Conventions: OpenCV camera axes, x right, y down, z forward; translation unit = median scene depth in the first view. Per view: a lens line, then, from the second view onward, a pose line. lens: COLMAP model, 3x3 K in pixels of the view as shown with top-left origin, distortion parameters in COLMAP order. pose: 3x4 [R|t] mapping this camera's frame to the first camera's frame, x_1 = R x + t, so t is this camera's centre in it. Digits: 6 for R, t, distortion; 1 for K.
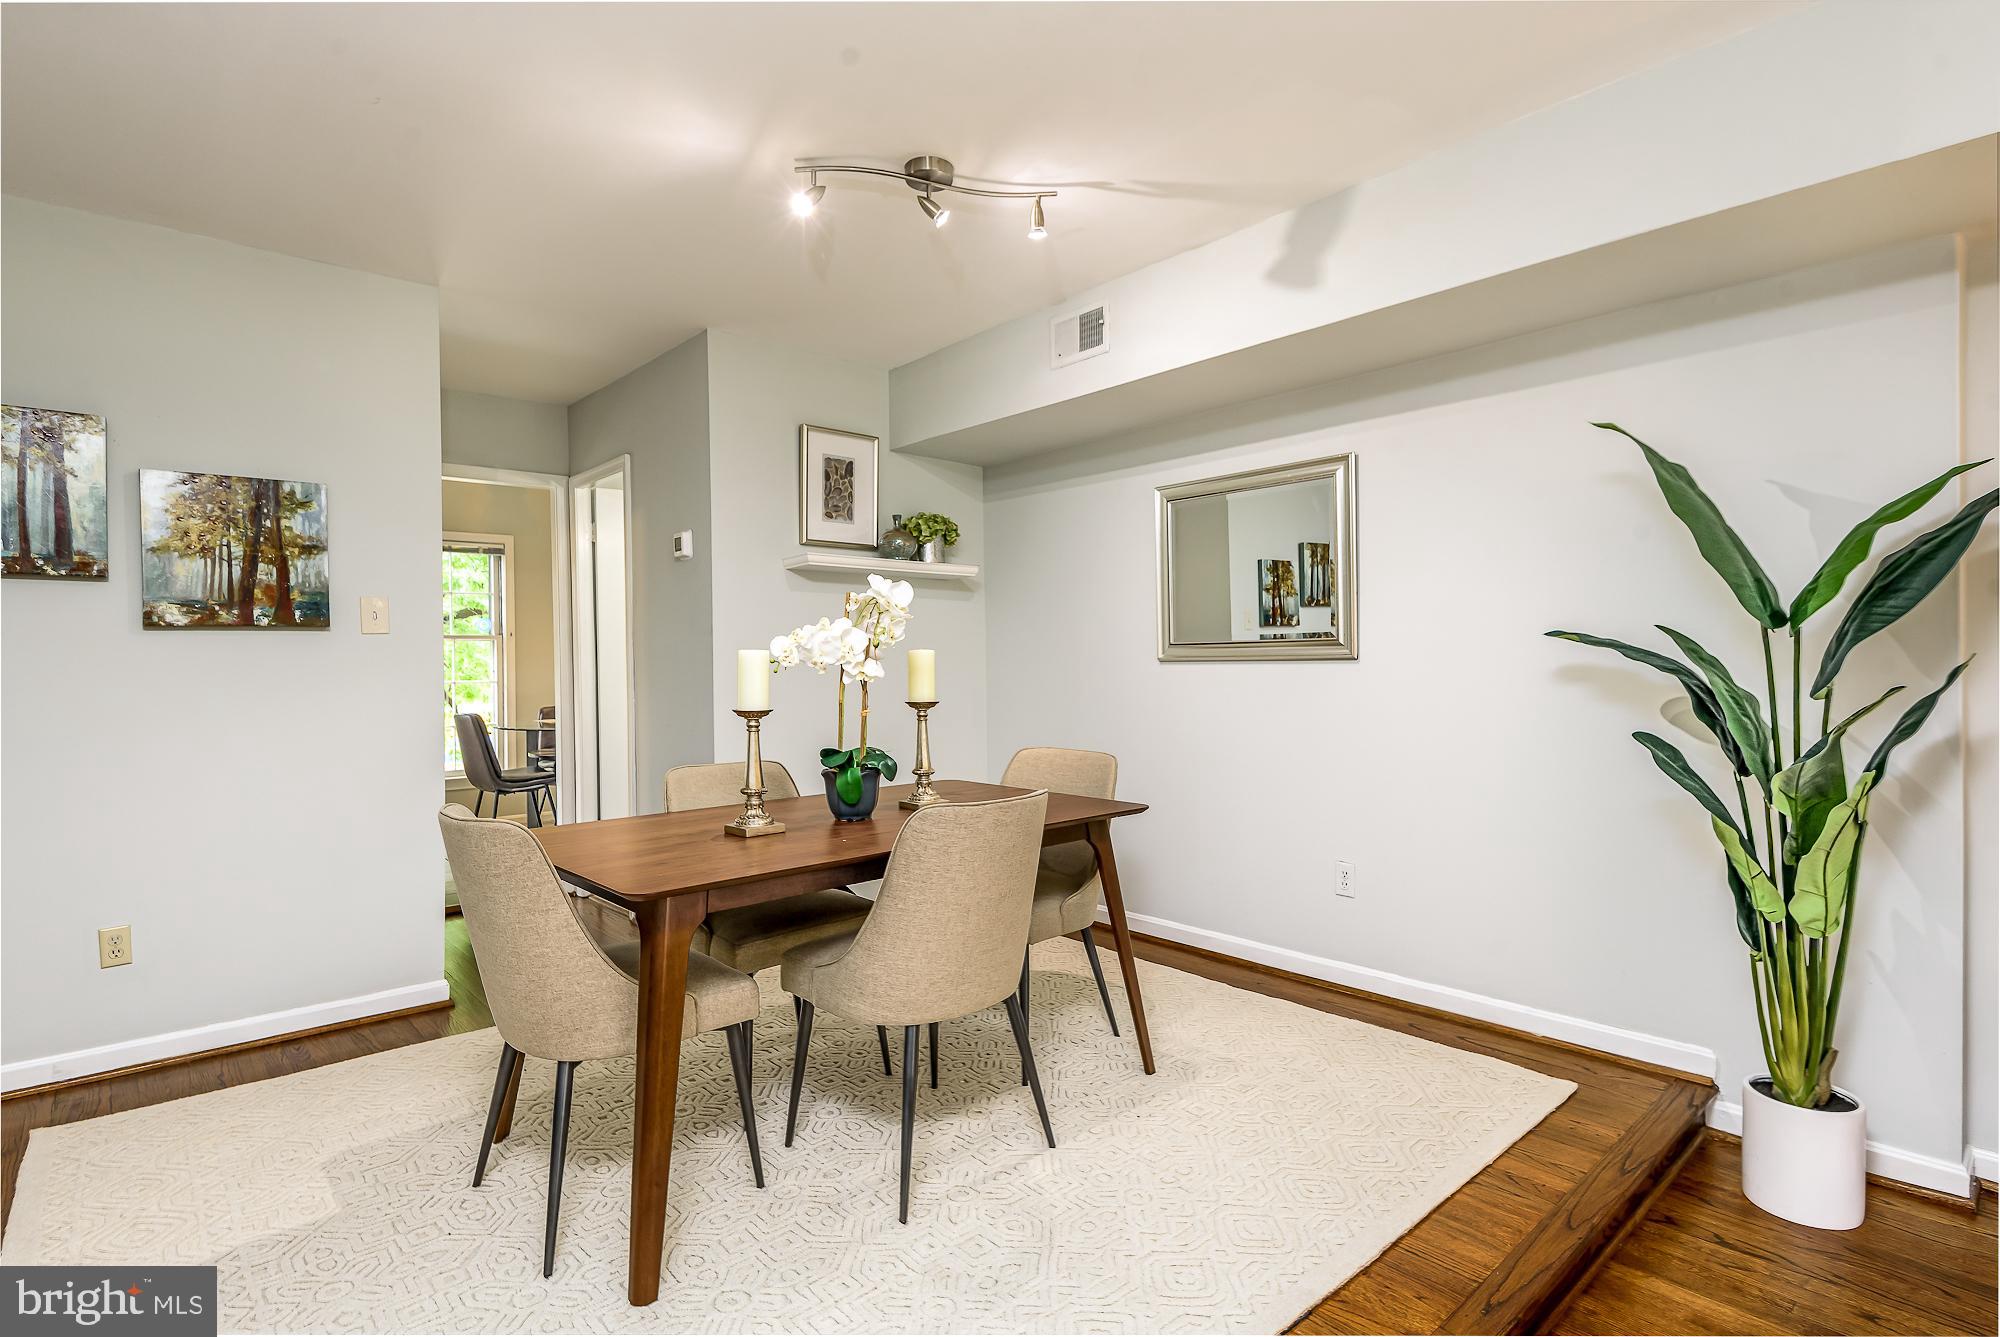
lens RADIAL K [[1019.1, 0, 1000.0], [0, 1019.1, 668.5], [0, 0, 1]] dist [-0.003558, -0.001036]
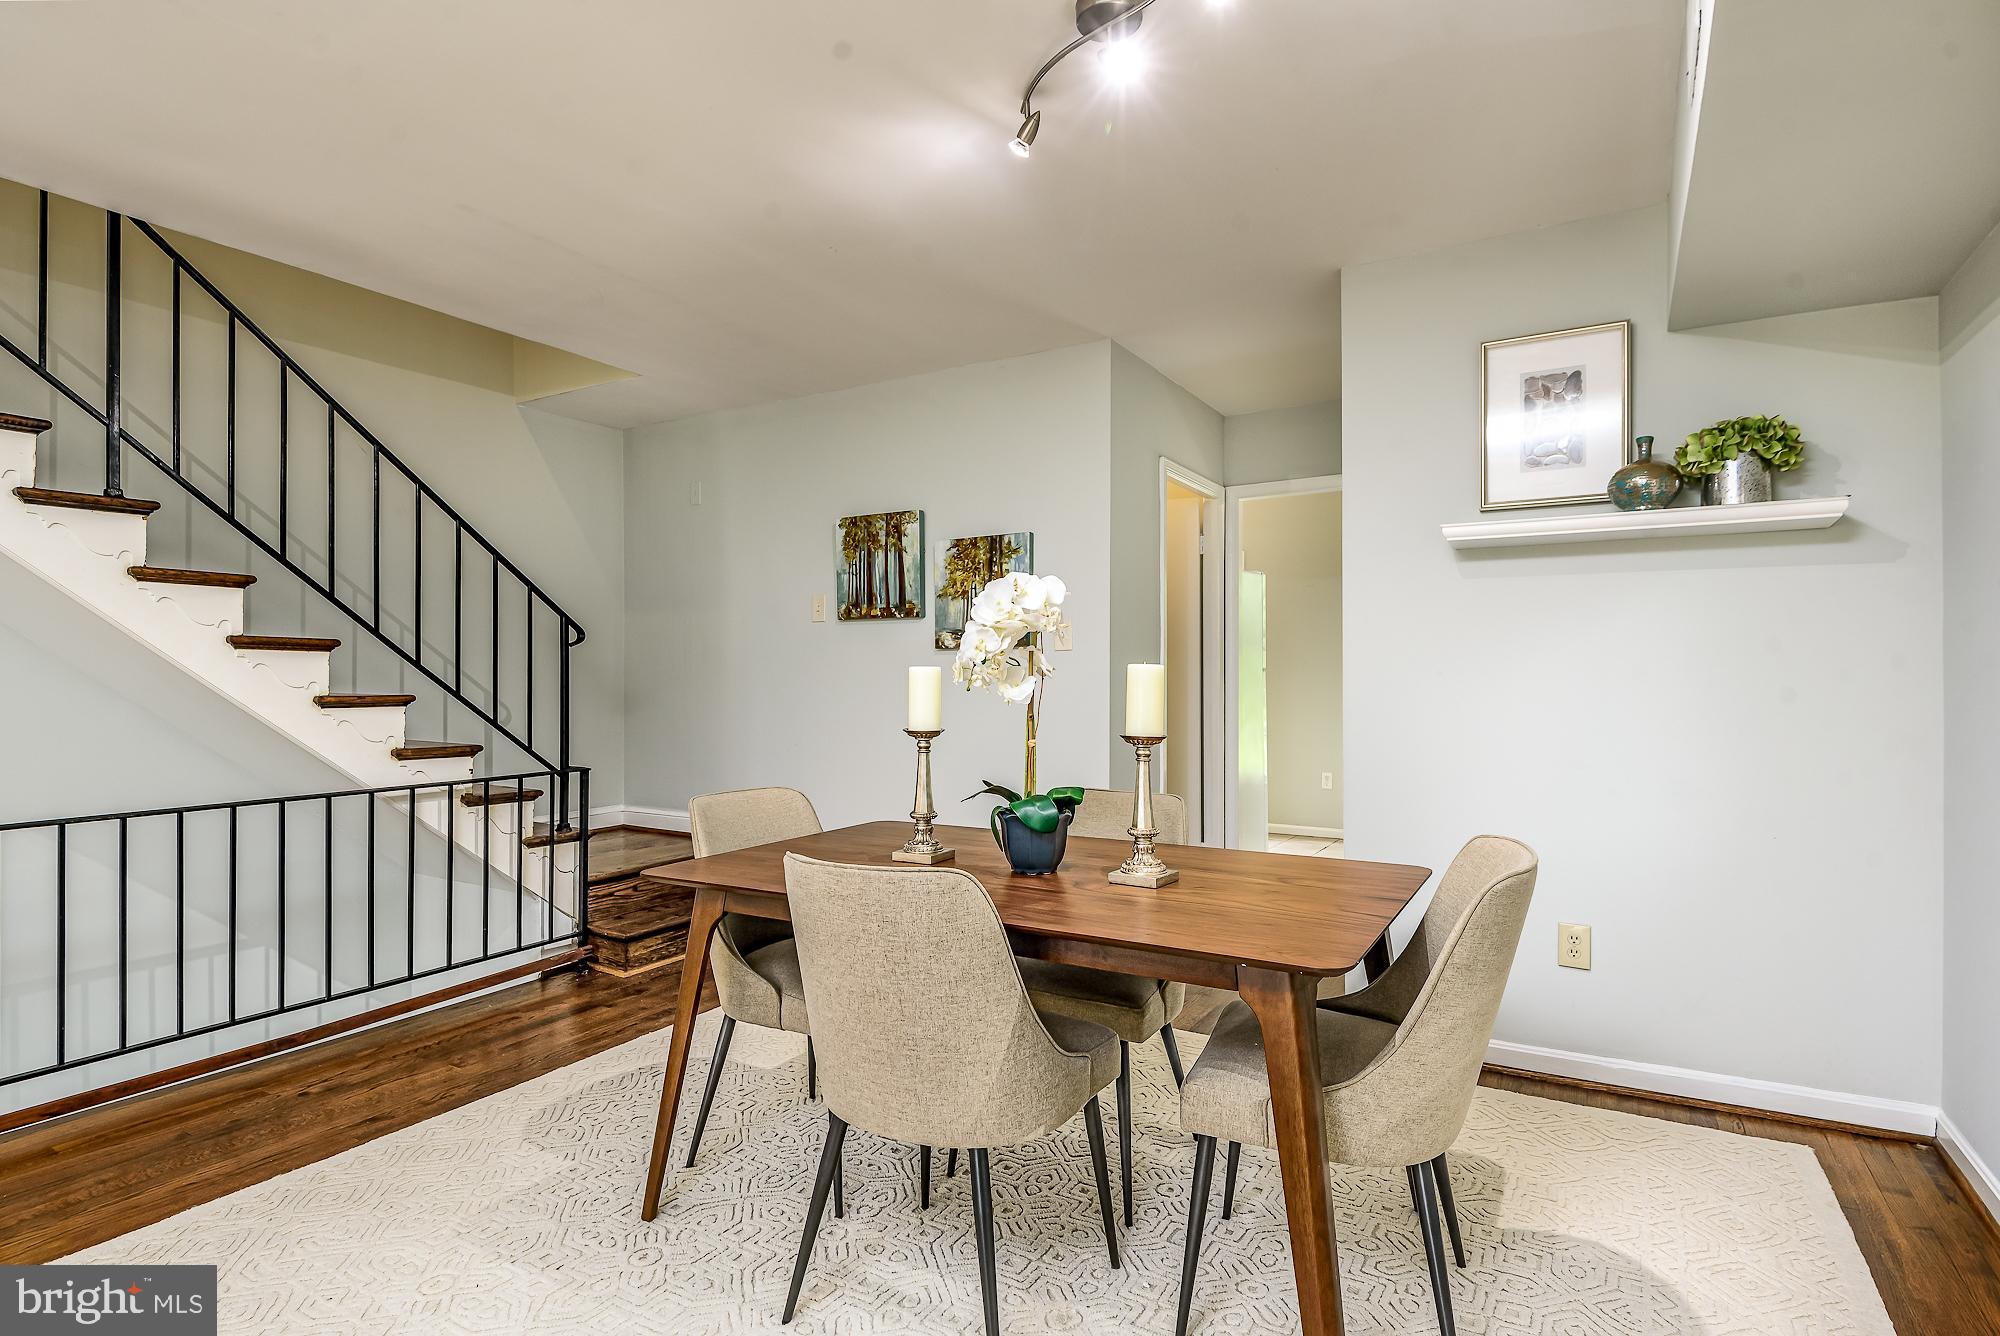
lens RADIAL K [[1008.2, 0, 1000.0], [0, 1008.2, 668.0], [0, 0, 1]] dist [0.050432, -0.000169]
pose [[0.283169, 0.002390, -0.959067, 0.566209], [-0.007337, 0.999973, 0.000326, -0.014824], [0.959042, 0.006944, 0.283179, 0.665859]]
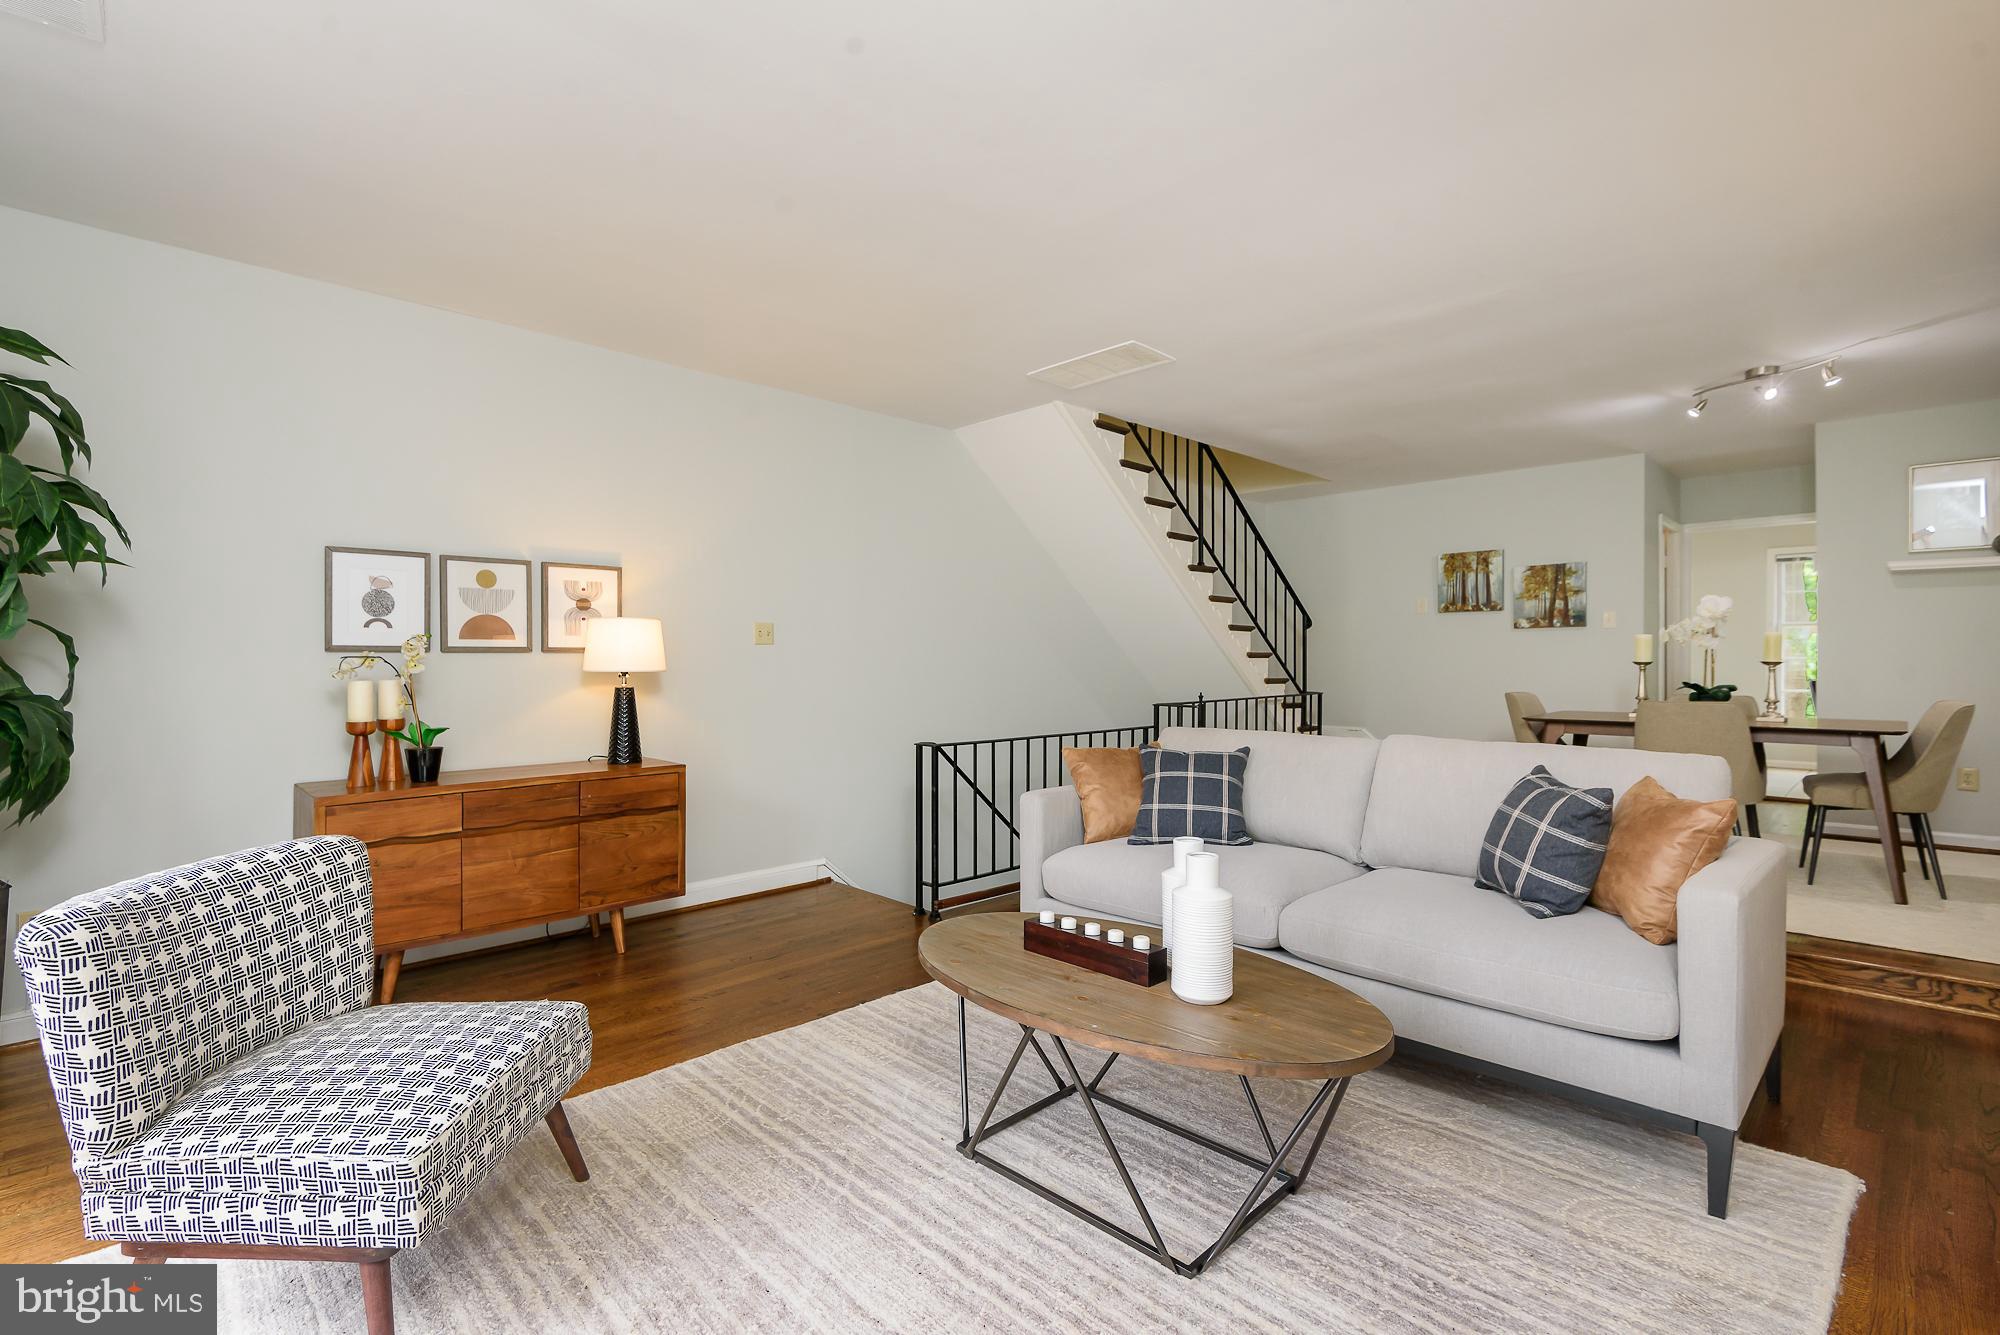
lens RADIAL K [[915.4, 0, 1000.0], [0, 915.4, 667.5], [0, 0, 1]] dist [-0.004437, -0.001429]
pose [[0.051118, 0.021110, -0.998470, 1.393147], [-0.003475, 0.999774, 0.020959, 0.014325], [0.998687, 0.002398, 0.051179, -0.419696]]
